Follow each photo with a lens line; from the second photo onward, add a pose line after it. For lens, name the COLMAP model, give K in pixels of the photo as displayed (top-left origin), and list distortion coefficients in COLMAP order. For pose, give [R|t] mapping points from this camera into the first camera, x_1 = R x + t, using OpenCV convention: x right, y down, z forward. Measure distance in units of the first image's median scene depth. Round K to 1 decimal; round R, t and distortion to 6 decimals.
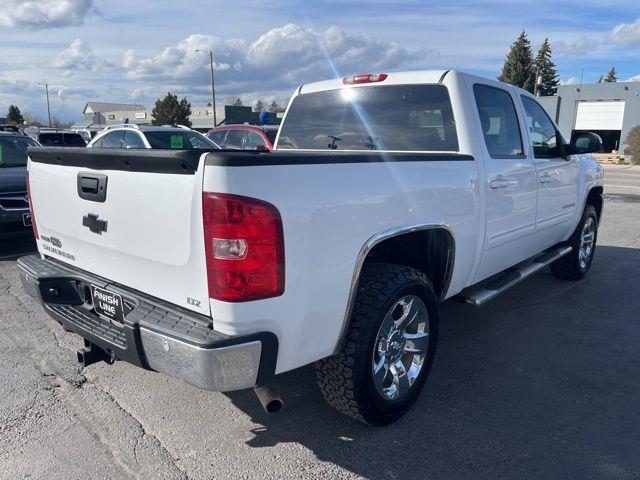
lens RADIAL K [[482.8, 0, 321.6], [0, 482.8, 241.1], [0, 0, 1]] dist [0.071836, -0.097470]
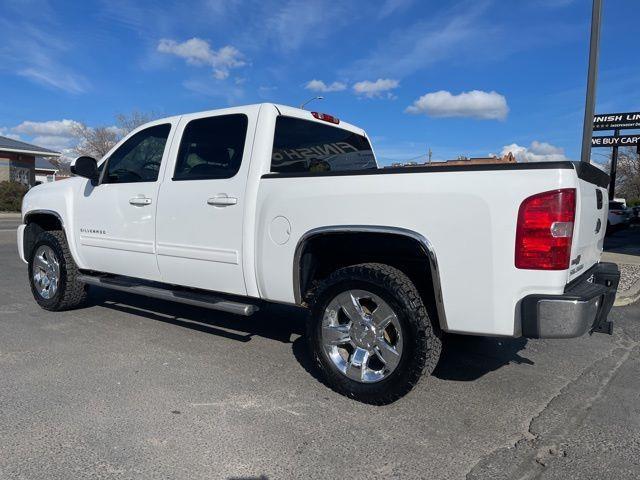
lens RADIAL K [[482.8, 0, 317.9], [0, 482.8, 243.2], [0, 0, 1]] dist [0.071836, -0.097470]
pose [[-0.101779, -0.086607, 0.991030, -1.358608], [0.173612, 0.979369, 0.103418, -0.207529], [-0.979541, 0.182580, -0.084643, 1.476026]]
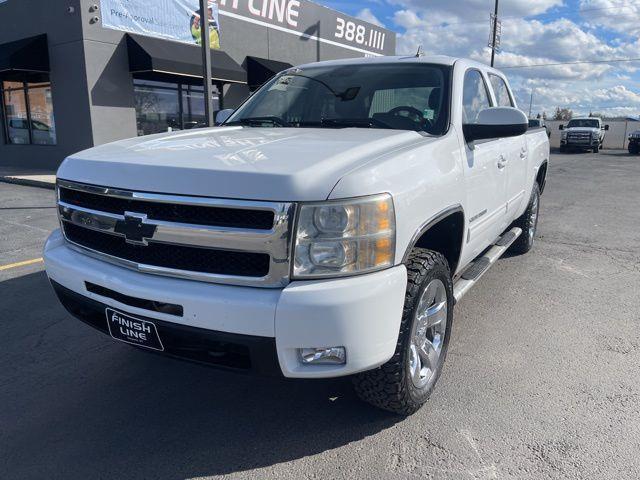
lens RADIAL K [[482.8, 0, 322.9], [0, 482.8, 242.1], [0, 0, 1]] dist [0.071836, -0.097470]
pose [[-0.982173, 0.033944, -0.184891, 0.822870], [-0.048436, 0.904653, 0.423387, -0.601162], [0.181634, 0.424794, -0.886882, 2.977046]]
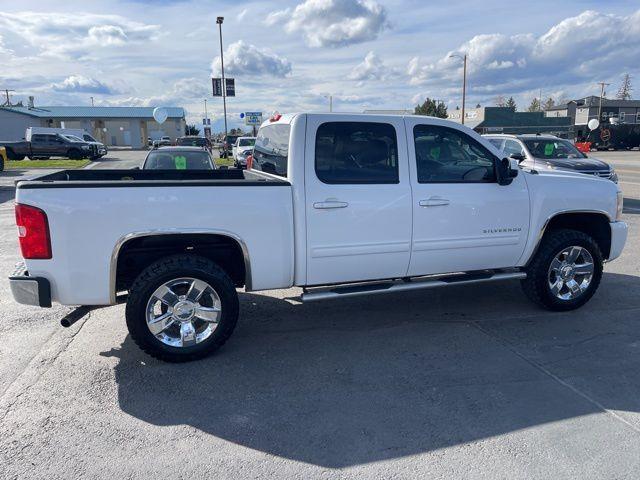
lens RADIAL K [[482.8, 0, 322.4], [0, 482.8, 238.0], [0, 0, 1]] dist [0.071836, -0.097470]
pose [[0.860496, 0.090580, -0.501340, 1.101930], [-0.095387, 0.995310, 0.016106, -0.060998], [0.500448, 0.033963, 0.865100, -0.060632]]
